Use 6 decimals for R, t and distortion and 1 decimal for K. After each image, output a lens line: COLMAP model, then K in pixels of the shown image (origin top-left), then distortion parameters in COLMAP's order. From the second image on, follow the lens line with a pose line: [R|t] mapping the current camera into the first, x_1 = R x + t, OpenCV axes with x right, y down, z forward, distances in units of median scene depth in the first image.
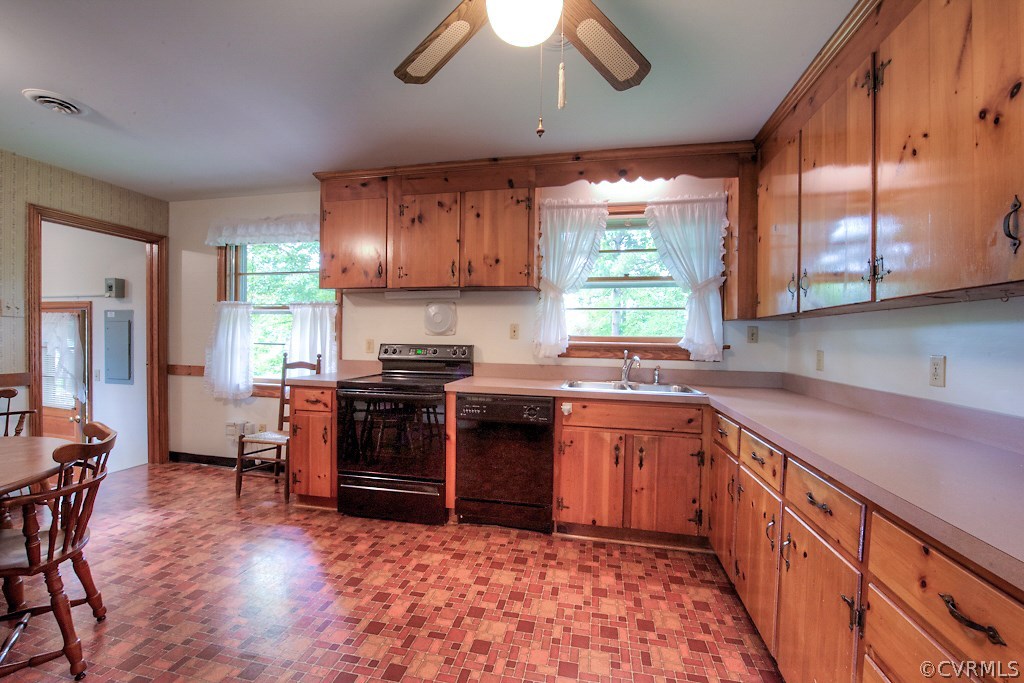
lens RADIAL K [[409.6, 0, 513.2], [0, 409.6, 343.4], [0, 0, 1]] dist [-0.019276, -0.000543]
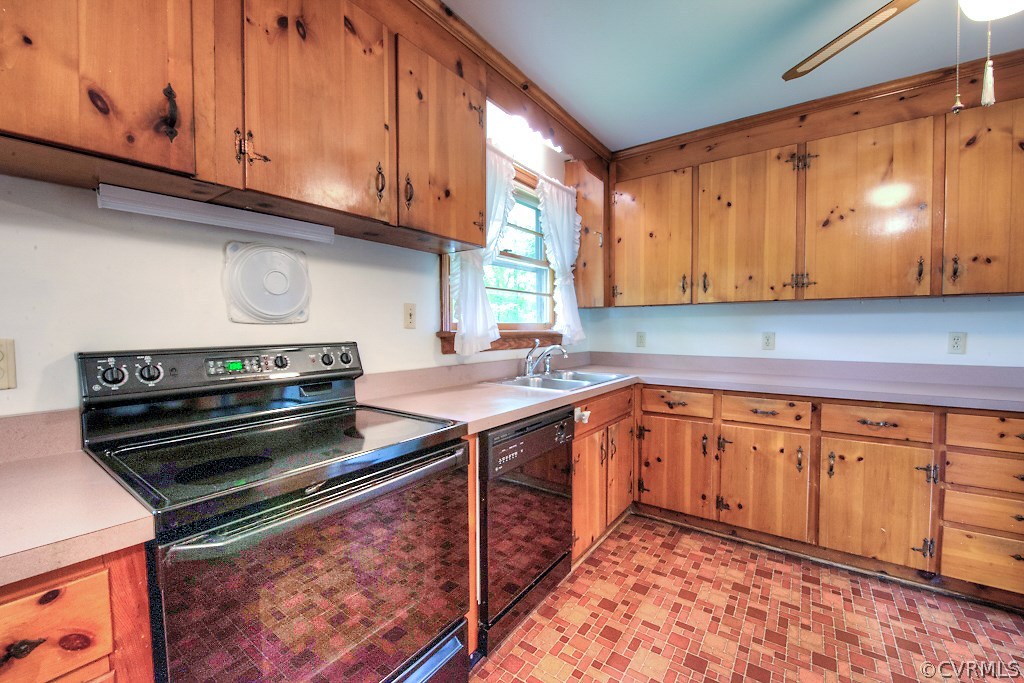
lens RADIAL K [[409.6, 0, 513.3], [0, 409.6, 344.8], [0, 0, 1]] dist [-0.019276, -0.000543]
pose [[0.409755, -0.054016, 0.910595, -0.623982], [0.022951, 0.998540, 0.048905, -0.016683], [-0.911907, 0.000860, 0.410397, 0.791980]]
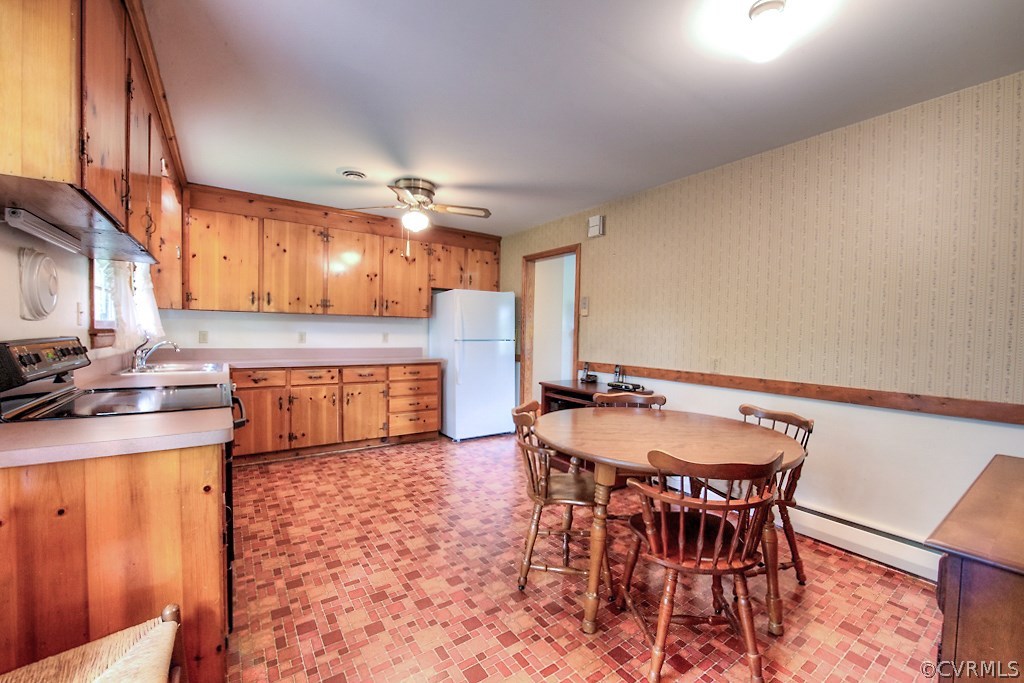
lens RADIAL K [[409.6, 0, 516.9], [0, 409.6, 345.1], [0, 0, 1]] dist [-0.019276, -0.000543]
pose [[-0.731724, -0.050032, 0.679762, -1.233770], [-0.020062, 0.998451, 0.051892, -0.035035], [-0.681306, 0.024333, -0.731594, 1.274321]]
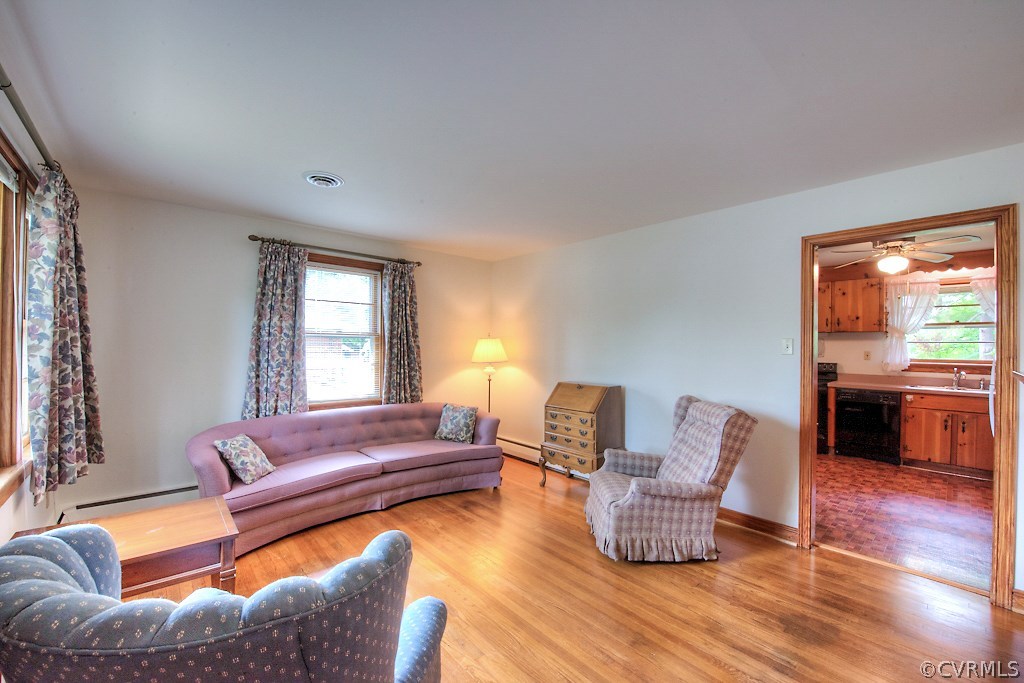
lens RADIAL K [[409.6, 0, 515.5], [0, 409.6, 344.6], [0, 0, 1]] dist [-0.019276, -0.000543]
pose [[0.809003, -0.008323, -0.587746, -0.252951], [-0.003867, 0.999803, -0.019482, -0.047027], [0.587792, 0.018034, 0.808811, -1.598363]]
